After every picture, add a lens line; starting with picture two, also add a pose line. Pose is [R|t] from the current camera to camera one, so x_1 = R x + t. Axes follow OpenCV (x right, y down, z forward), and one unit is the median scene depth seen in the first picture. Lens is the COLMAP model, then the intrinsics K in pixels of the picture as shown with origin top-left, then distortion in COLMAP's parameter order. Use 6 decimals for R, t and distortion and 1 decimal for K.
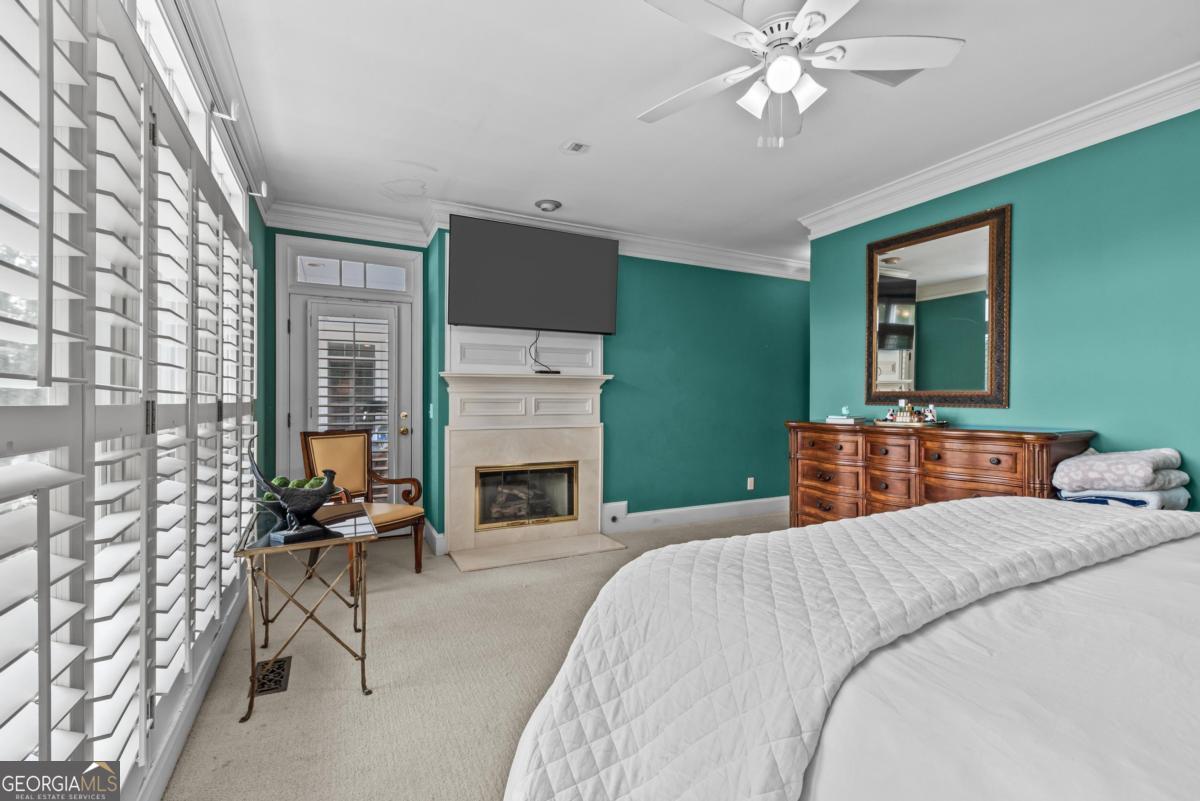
lens RADIAL K [[530.5, 0, 600.0], [0, 530.5, 400.5], [0, 0, 1]] dist [0.000054, -0.000103]
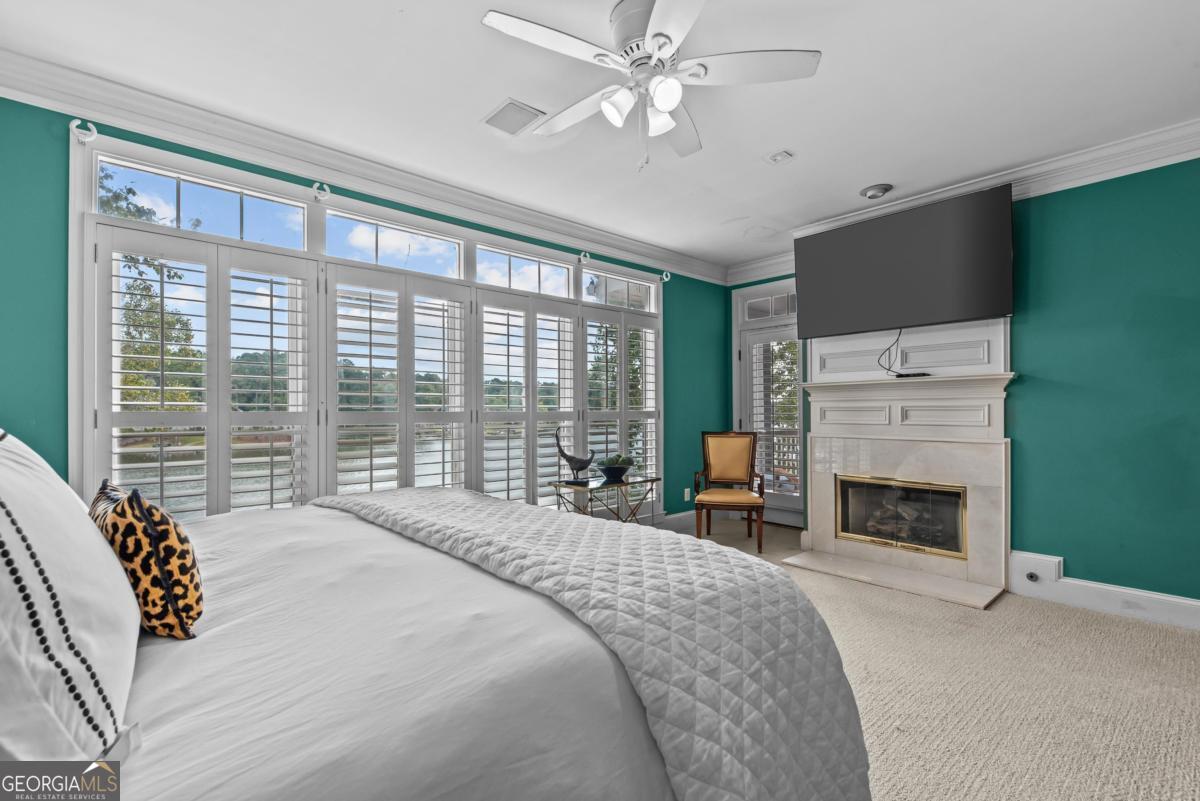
lens RADIAL K [[523.1, 0, 604.7], [0, 523.1, 418.0], [0, 0, 1]] dist [-0.001108, -0.001096]
pose [[0.258607, 0.005027, -0.965970, 0.583723], [-0.002509, 0.999987, 0.004532, 0.013401], [0.965979, 0.001252, 0.258616, 0.296458]]
